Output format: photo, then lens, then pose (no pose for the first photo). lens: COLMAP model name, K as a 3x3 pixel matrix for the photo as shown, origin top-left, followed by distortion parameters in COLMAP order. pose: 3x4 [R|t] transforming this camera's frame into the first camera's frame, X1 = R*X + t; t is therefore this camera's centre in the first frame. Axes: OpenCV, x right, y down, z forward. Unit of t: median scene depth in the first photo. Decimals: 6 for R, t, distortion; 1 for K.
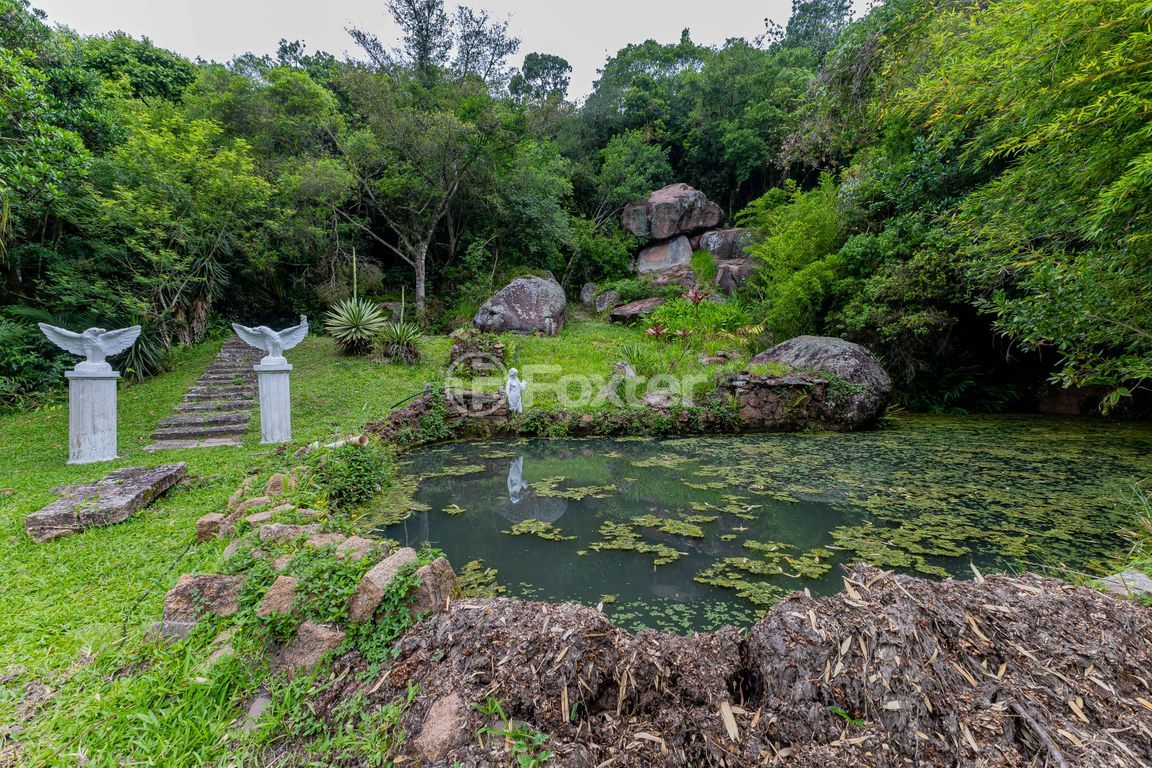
lens RADIAL K [[499.8, 0, 558.4], [0, 499.8, 382.9], [0, 0, 1]] dist [0.013949, -0.002850]
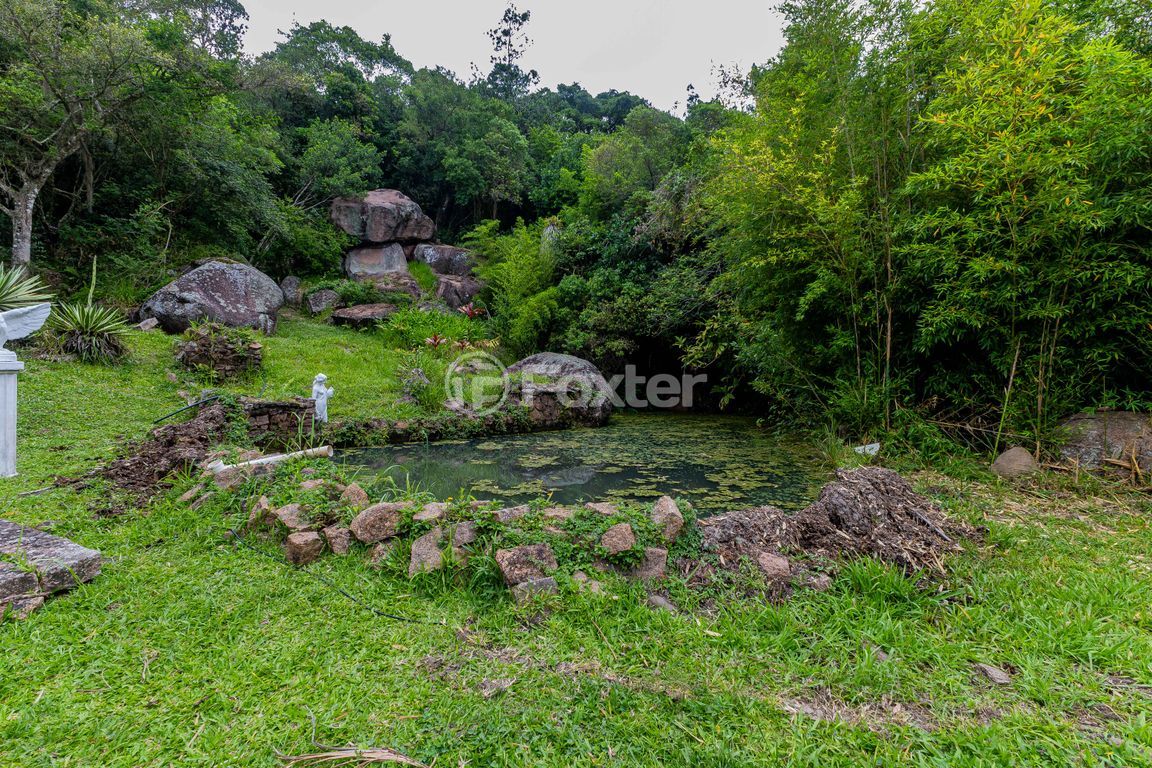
lens RADIAL K [[499.8, 0, 579.4], [0, 499.8, 384.6], [0, 0, 1]] dist [0.013949, -0.002850]
pose [[0.776676, 0.009690, 0.629826, -0.138711], [-0.001797, 0.999912, -0.013168, 0.000834], [-0.629898, 0.009096, 0.776624, -0.002467]]
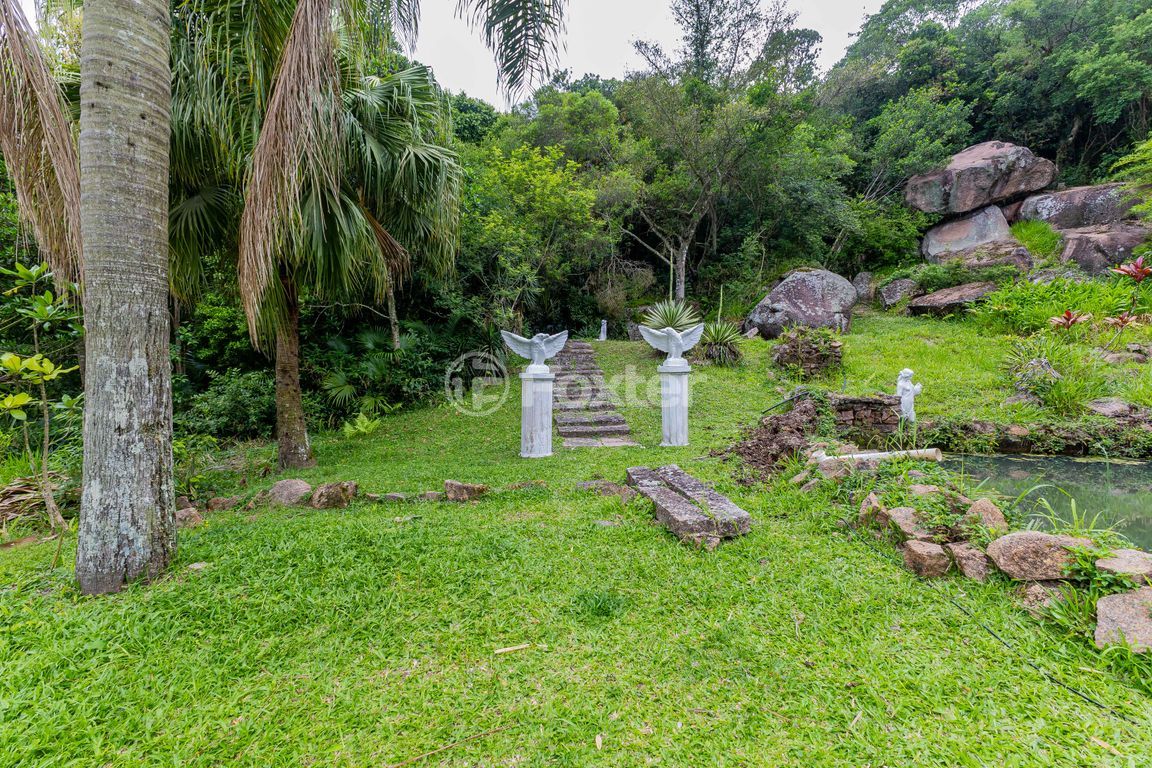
lens RADIAL K [[499.8, 0, 574.2], [0, 499.8, 380.7], [0, 0, 1]] dist [0.013949, -0.002850]
pose [[0.937647, 0.001099, -0.347586, -0.149070], [-0.004948, 0.999936, -0.010184, 0.001240], [0.347553, 0.011269, 0.937593, 0.004348]]
